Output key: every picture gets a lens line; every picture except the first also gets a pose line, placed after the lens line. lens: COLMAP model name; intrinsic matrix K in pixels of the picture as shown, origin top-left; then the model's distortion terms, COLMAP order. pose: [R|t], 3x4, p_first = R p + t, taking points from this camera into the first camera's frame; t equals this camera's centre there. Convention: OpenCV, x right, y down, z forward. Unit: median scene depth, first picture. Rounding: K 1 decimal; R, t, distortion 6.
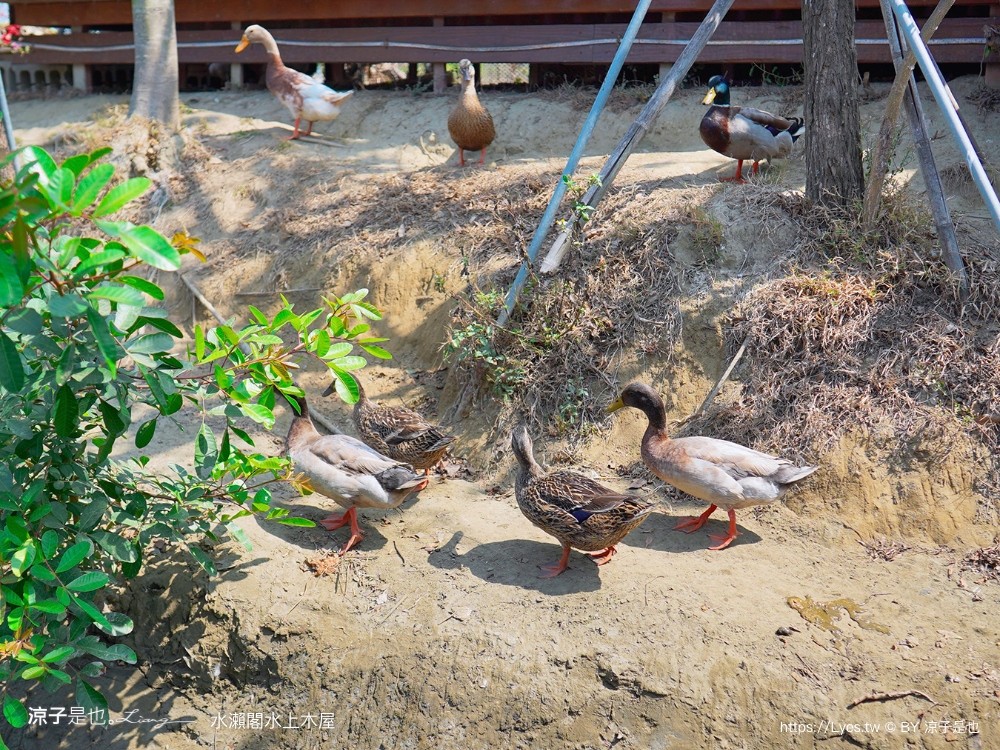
lens RADIAL K [[680.8, 0, 500.0], [0, 680.8, 375.0], [0, 0, 1]] dist [-0.032532, -0.001882]
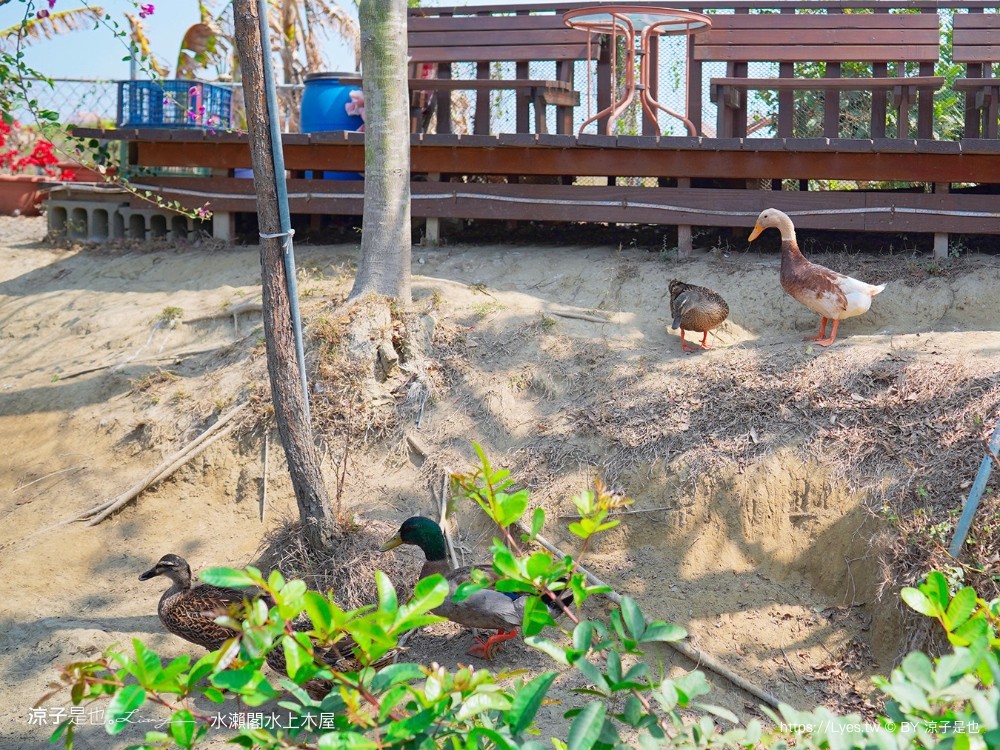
lens RADIAL K [[680.8, 0, 500.0], [0, 680.8, 375.0], [0, 0, 1]] dist [-0.032532, -0.001882]
pose [[0.989612, -0.042527, 0.137332, -0.518610], [0.055897, 0.993905, -0.095014, -0.197552], [-0.132454, 0.101703, 0.985958, 0.147293]]
